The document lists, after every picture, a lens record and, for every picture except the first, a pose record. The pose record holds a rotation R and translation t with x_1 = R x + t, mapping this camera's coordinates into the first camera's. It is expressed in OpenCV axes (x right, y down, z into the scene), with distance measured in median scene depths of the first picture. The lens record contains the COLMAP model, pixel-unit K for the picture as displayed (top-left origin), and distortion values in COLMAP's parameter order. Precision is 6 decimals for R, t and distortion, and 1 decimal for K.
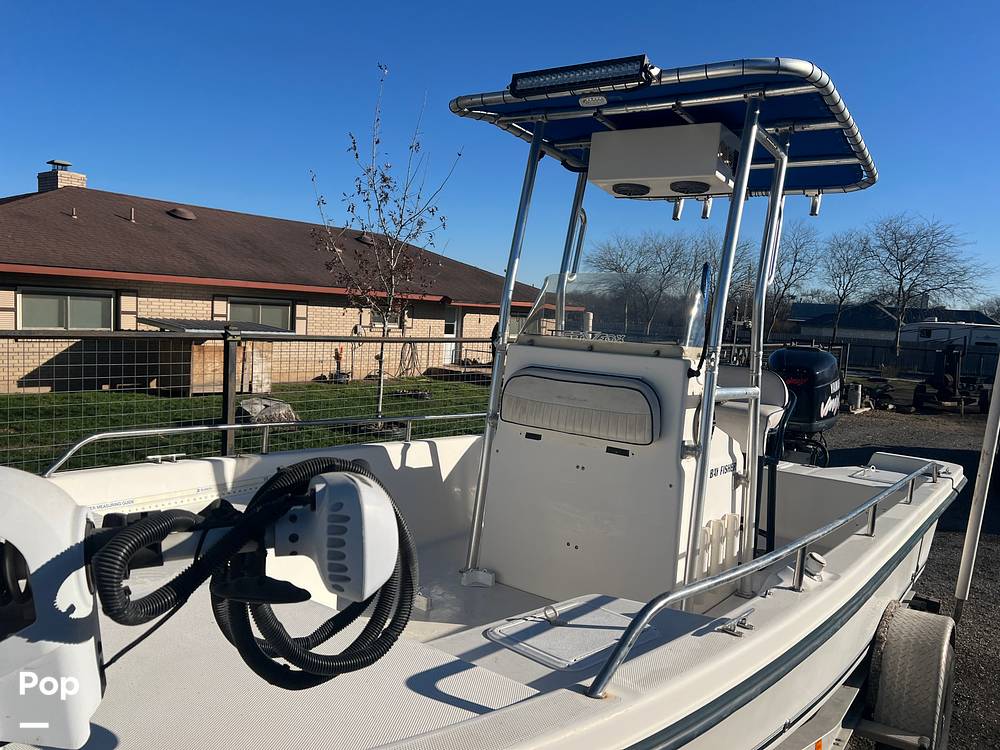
lens RADIAL K [[754.7, 0, 500.0], [0, 754.7, 375.0], [0, 0, 1]] dist [0.096244, -0.122978]
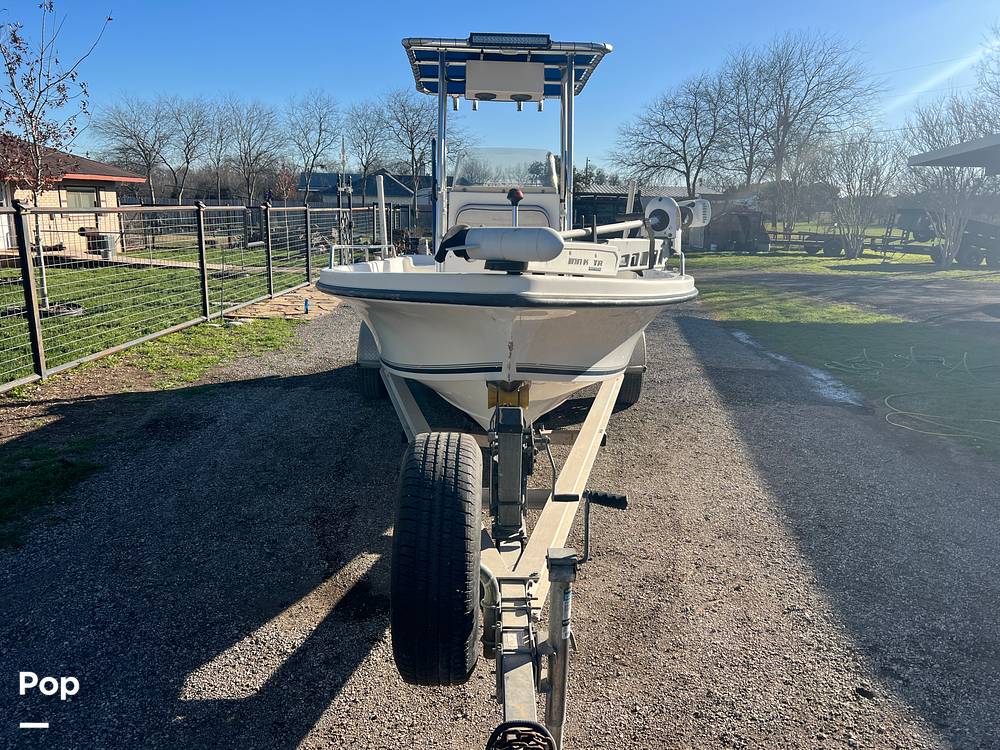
lens RADIAL K [[757.5, 0, 500.0], [0, 757.5, 375.0], [0, 0, 1]] dist [0.058478, -0.046467]
pose [[0.816262, -0.171192, 0.551733, -0.848896], [0.079166, 0.979220, 0.186711, 0.048776], [-0.572232, -0.108727, 0.812853, -0.465687]]
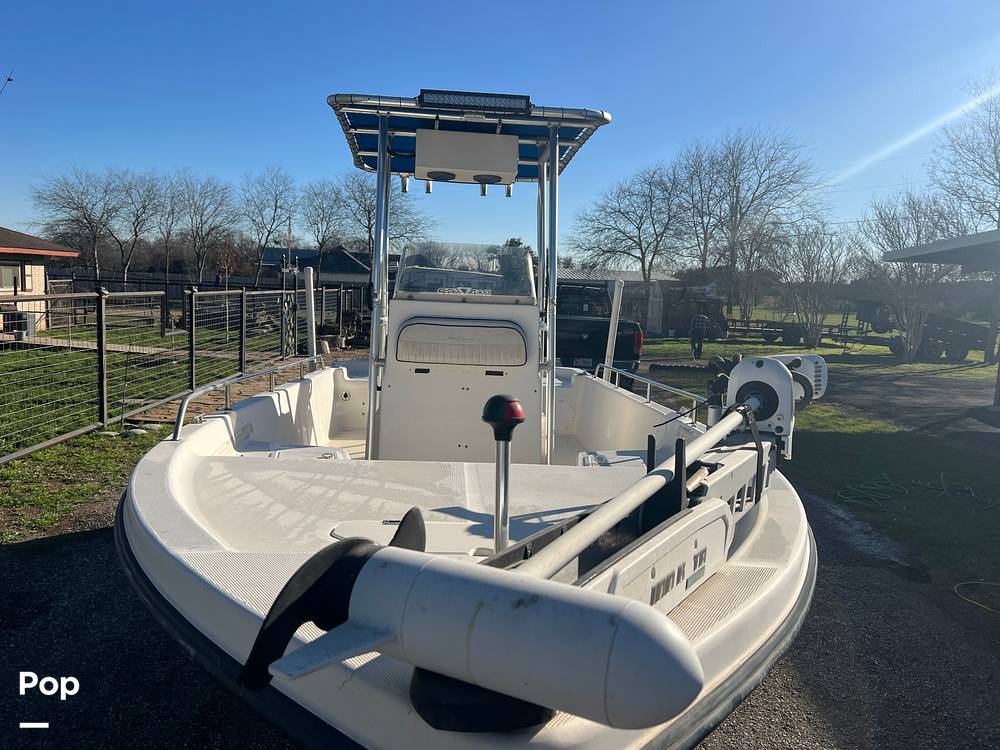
lens RADIAL K [[754.7, 0, 500.0], [0, 754.7, 375.0], [0, 0, 1]] dist [0.096244, -0.122978]
pose [[0.783240, -0.104658, 0.612847, -0.582093], [0.060361, 0.993874, 0.092584, -0.020916], [-0.618782, -0.035523, 0.784759, -0.088572]]
